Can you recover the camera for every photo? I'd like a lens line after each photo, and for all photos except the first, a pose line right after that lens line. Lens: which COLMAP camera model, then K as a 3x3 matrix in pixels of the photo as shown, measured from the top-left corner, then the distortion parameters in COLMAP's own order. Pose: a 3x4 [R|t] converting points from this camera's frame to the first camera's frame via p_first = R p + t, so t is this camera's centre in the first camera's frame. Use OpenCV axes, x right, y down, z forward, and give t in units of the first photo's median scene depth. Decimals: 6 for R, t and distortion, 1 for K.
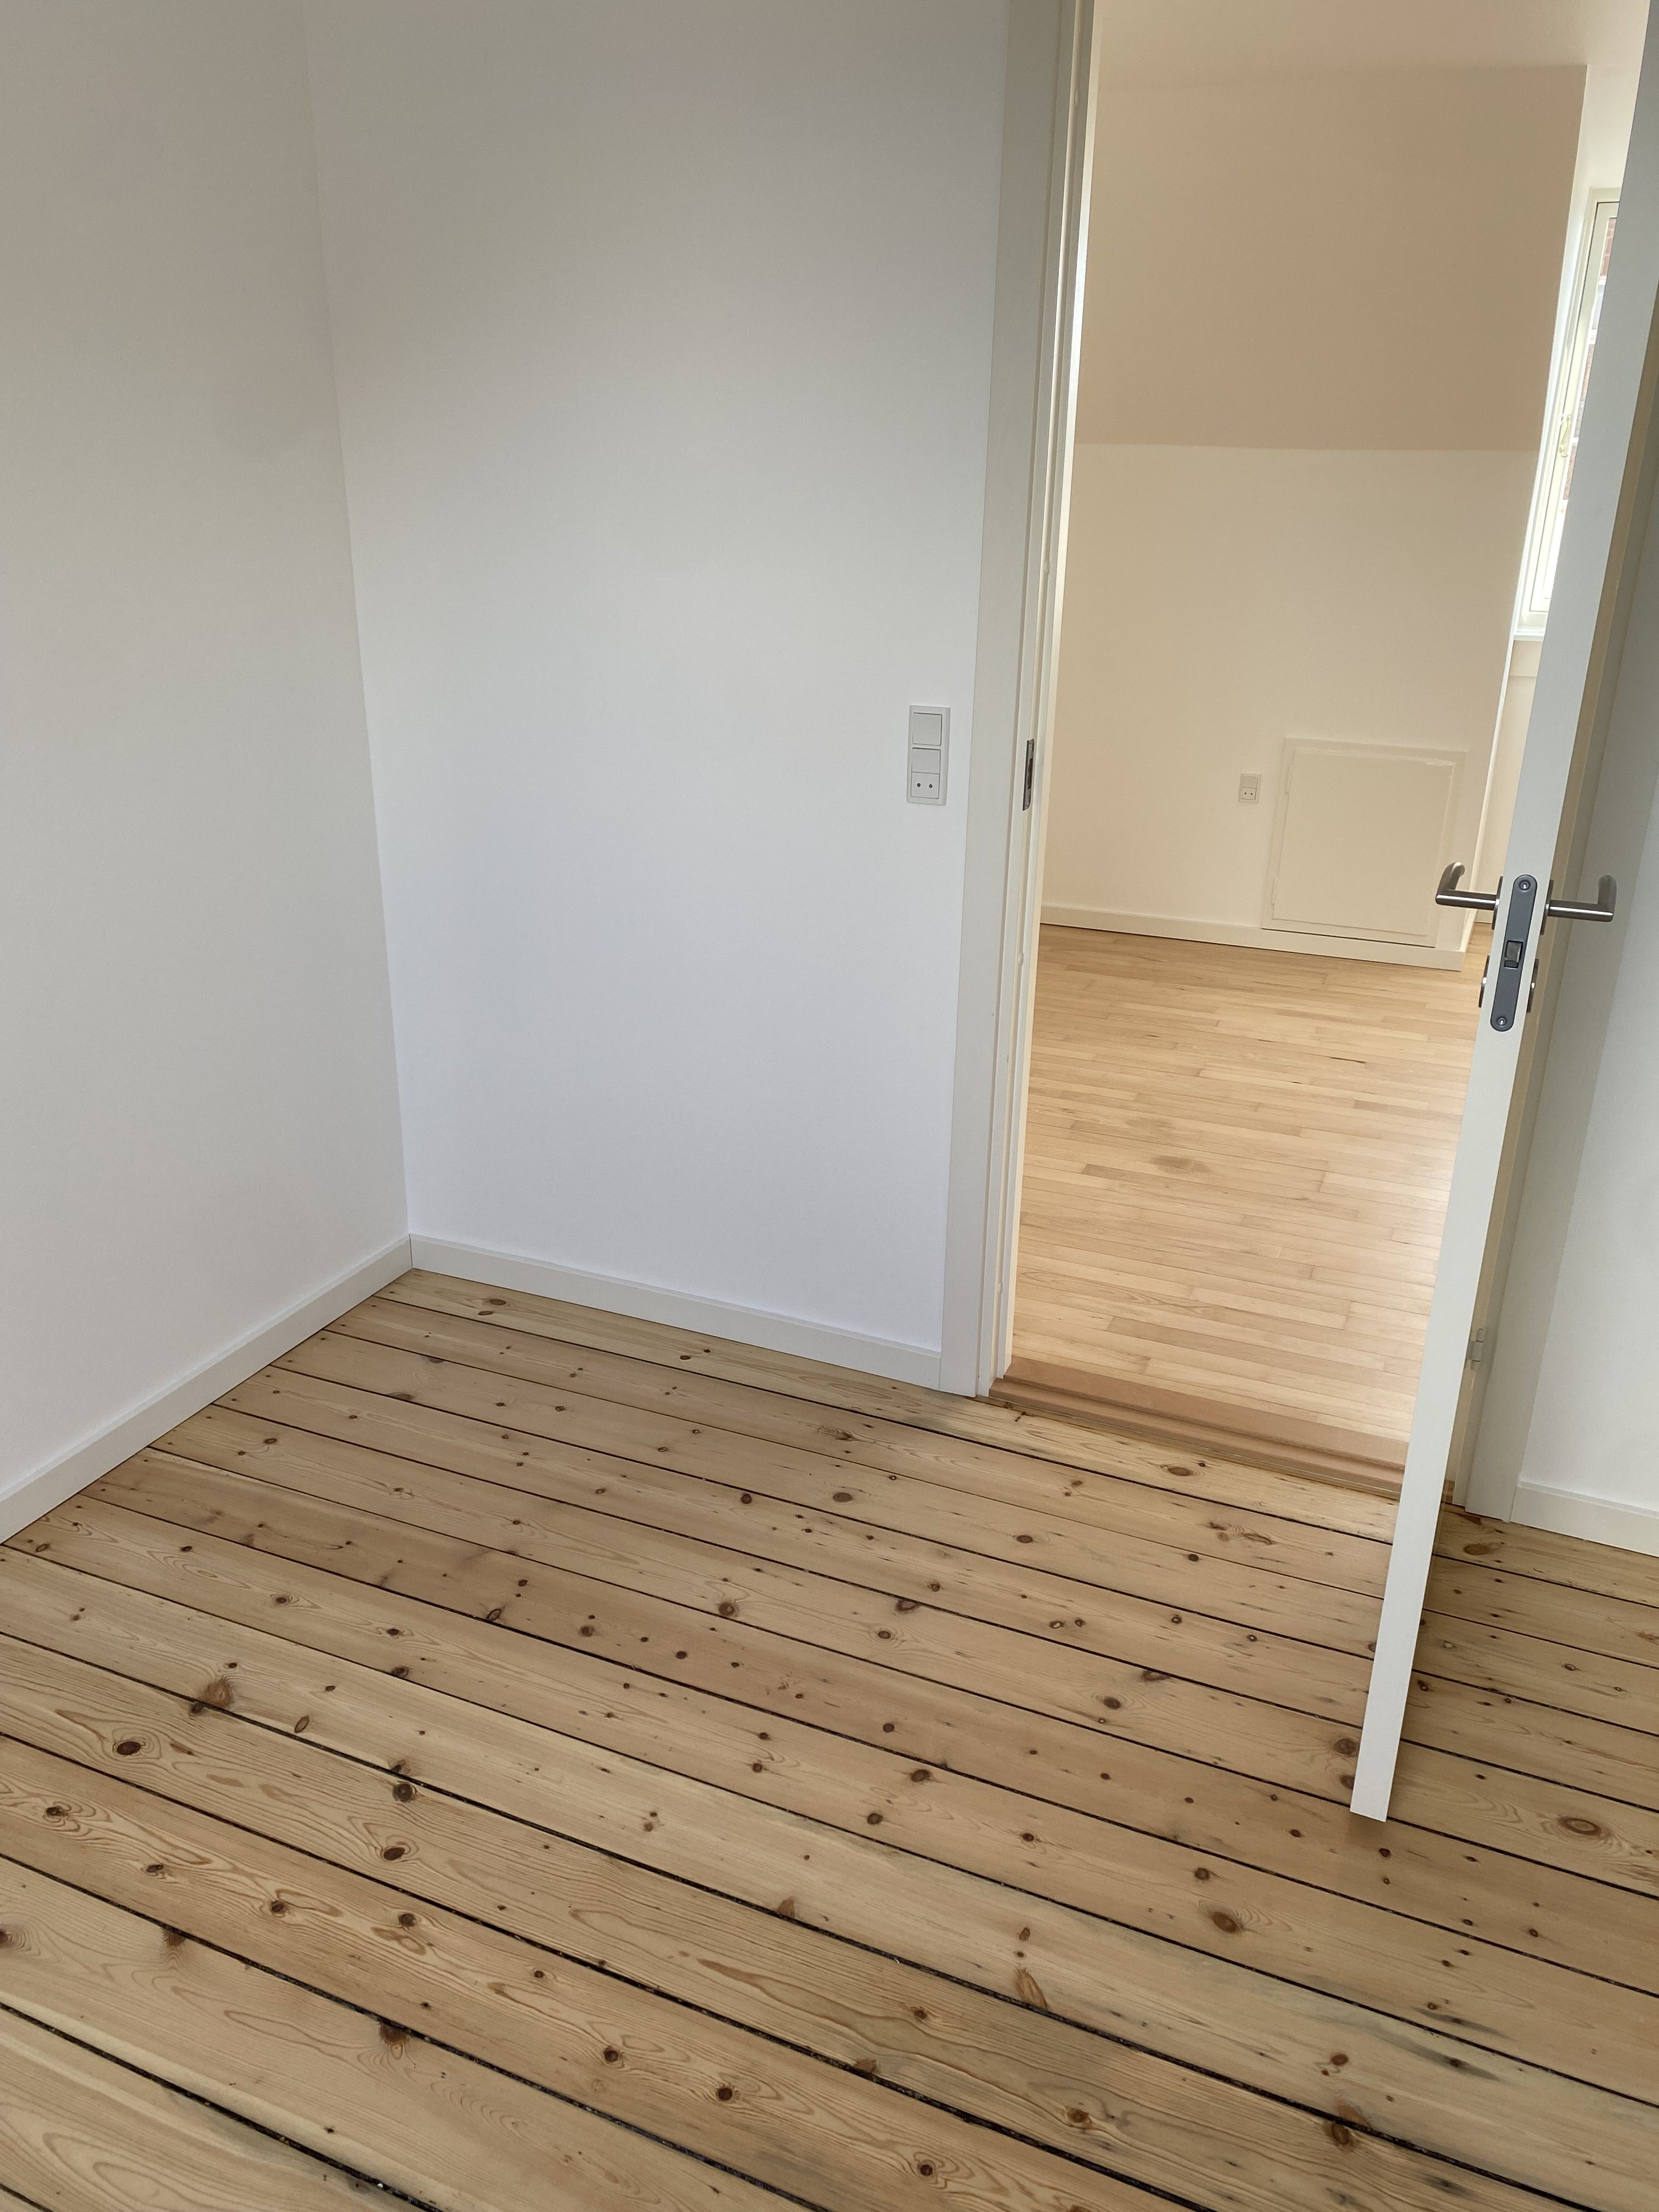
lens RADIAL K [[1669.5, 0, 828.4], [0, 1669.5, 1105.0], [0, 0, 1]] dist [-0.000355, -0.005725]
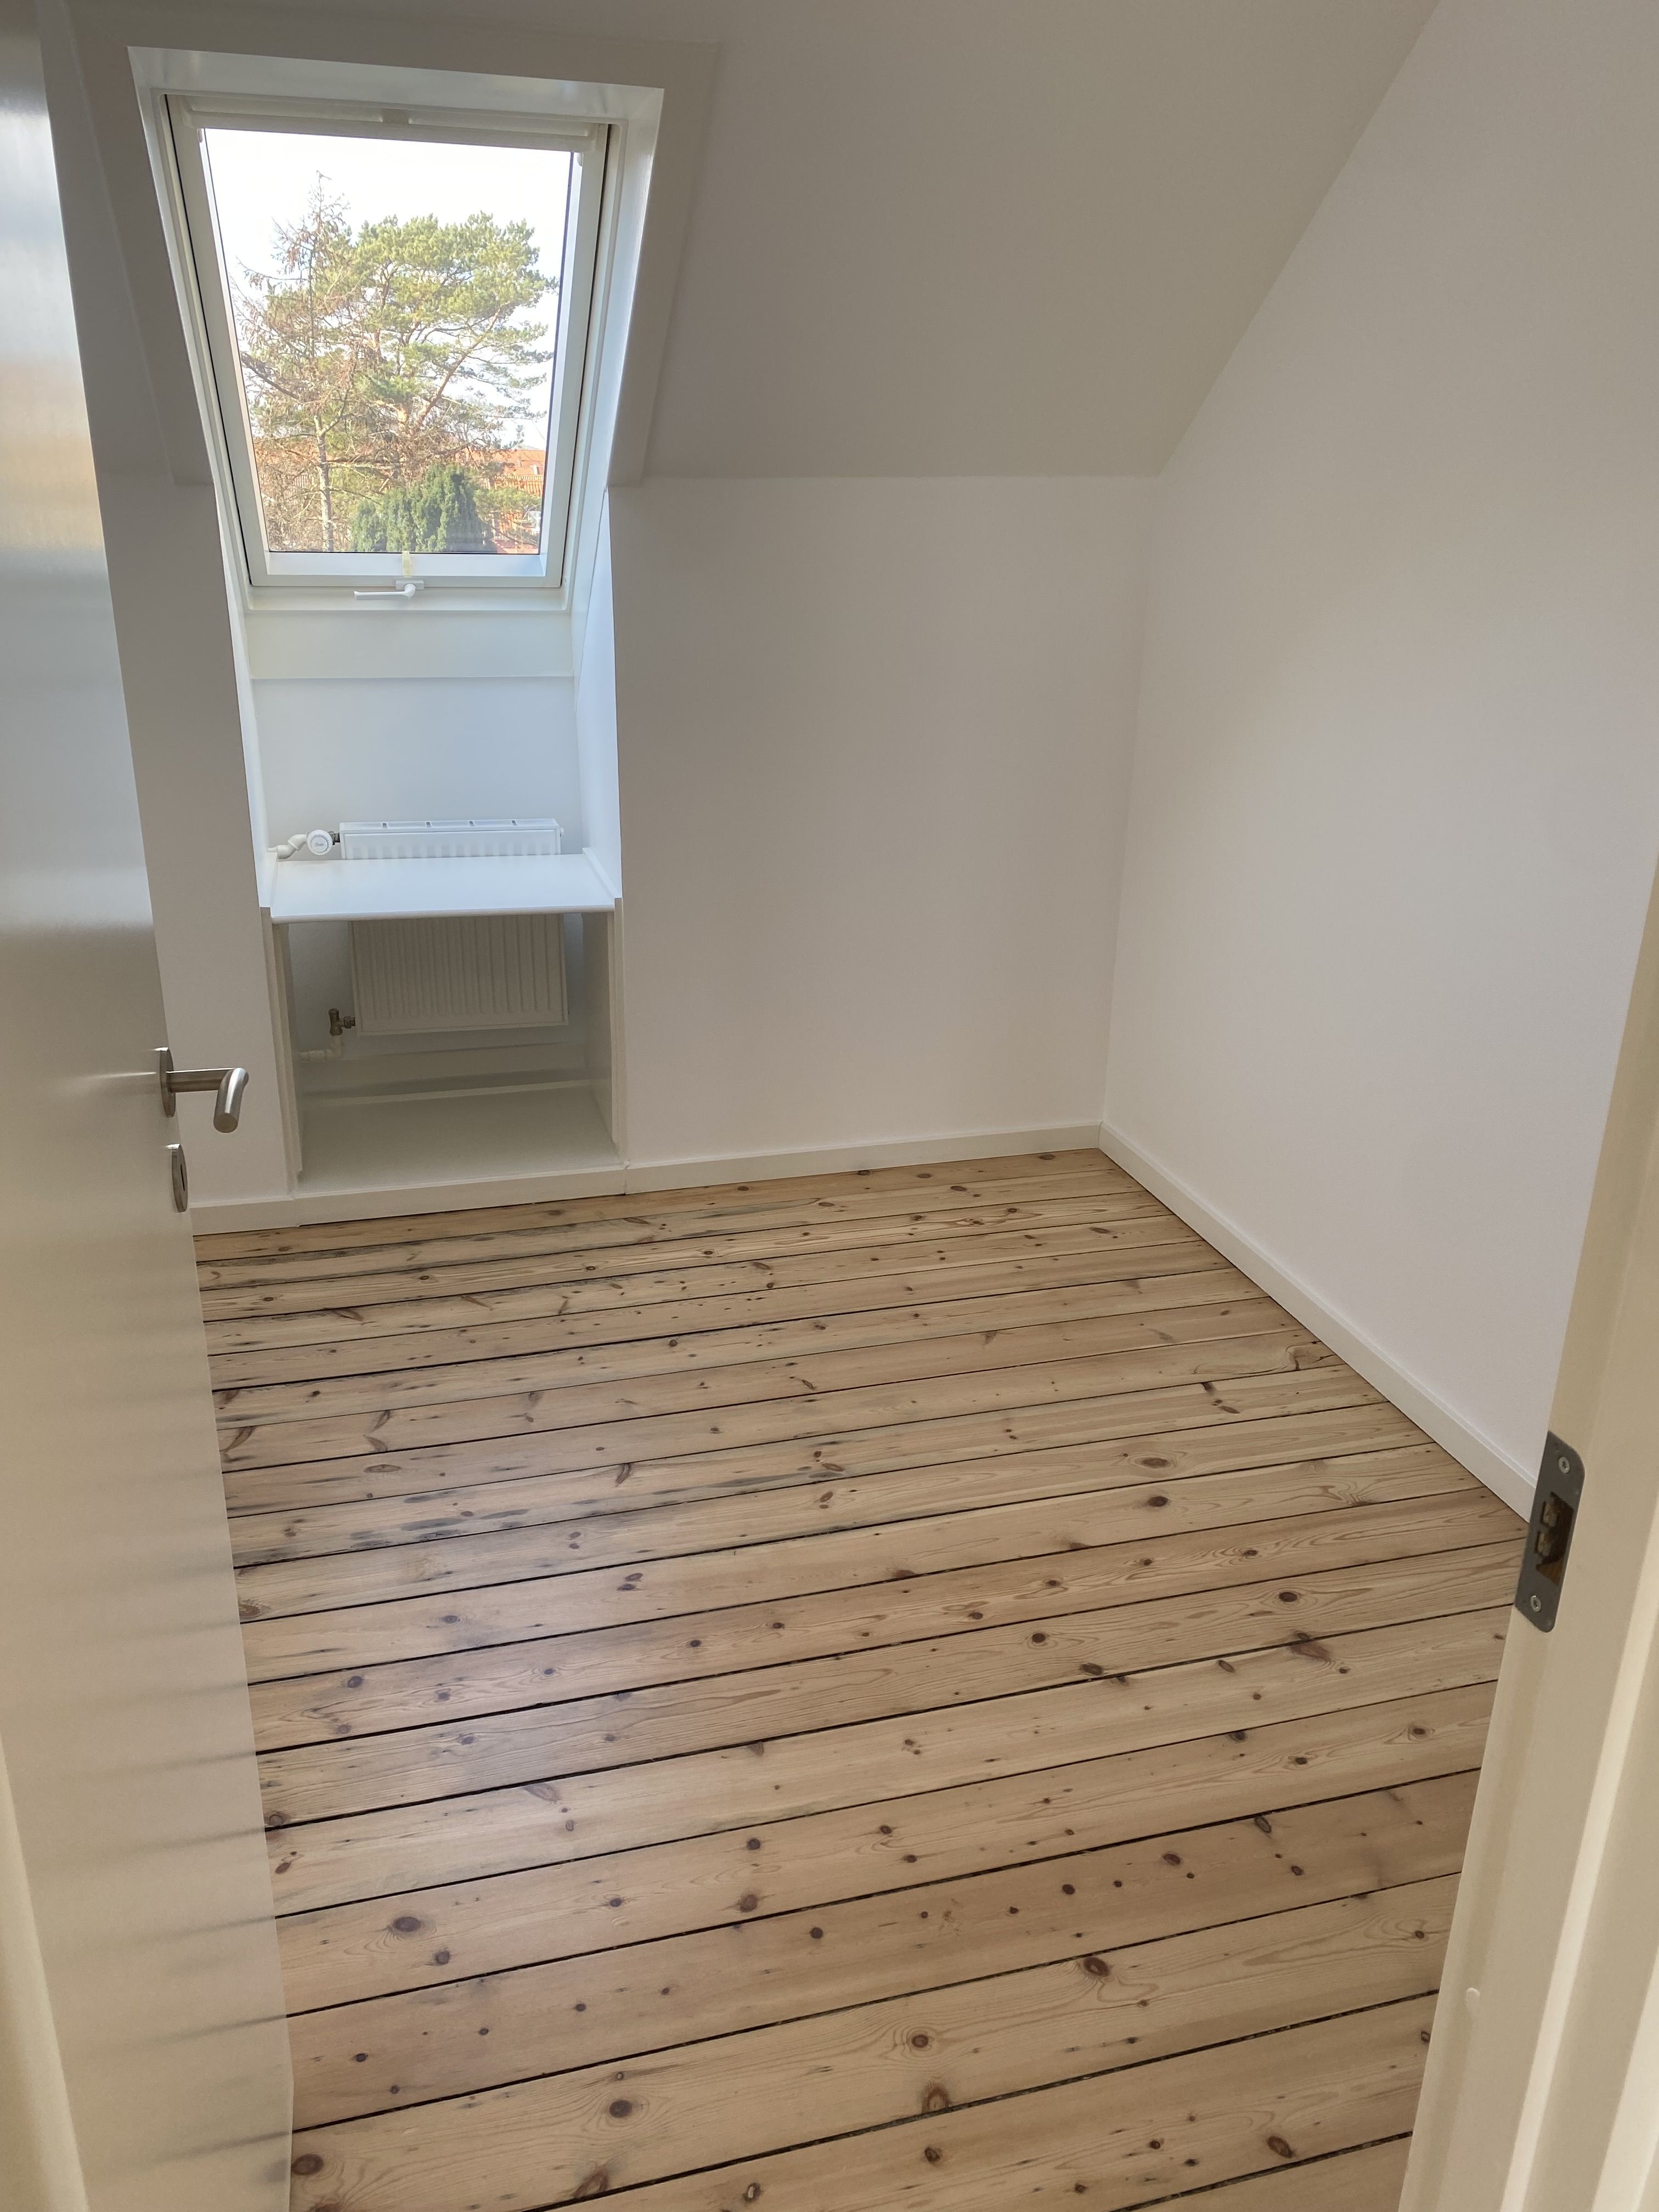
lens RADIAL K [[1669.5, 0, 829.5], [0, 1669.5, 1107.5], [0, 0, 1]] dist [-0.000355, -0.005725]
pose [[-0.783478, 0.183724, -0.593640, 0.499408], [-0.256731, 0.774261, 0.578454, -0.508988], [0.565908, 0.605611, -0.559449, 1.283517]]
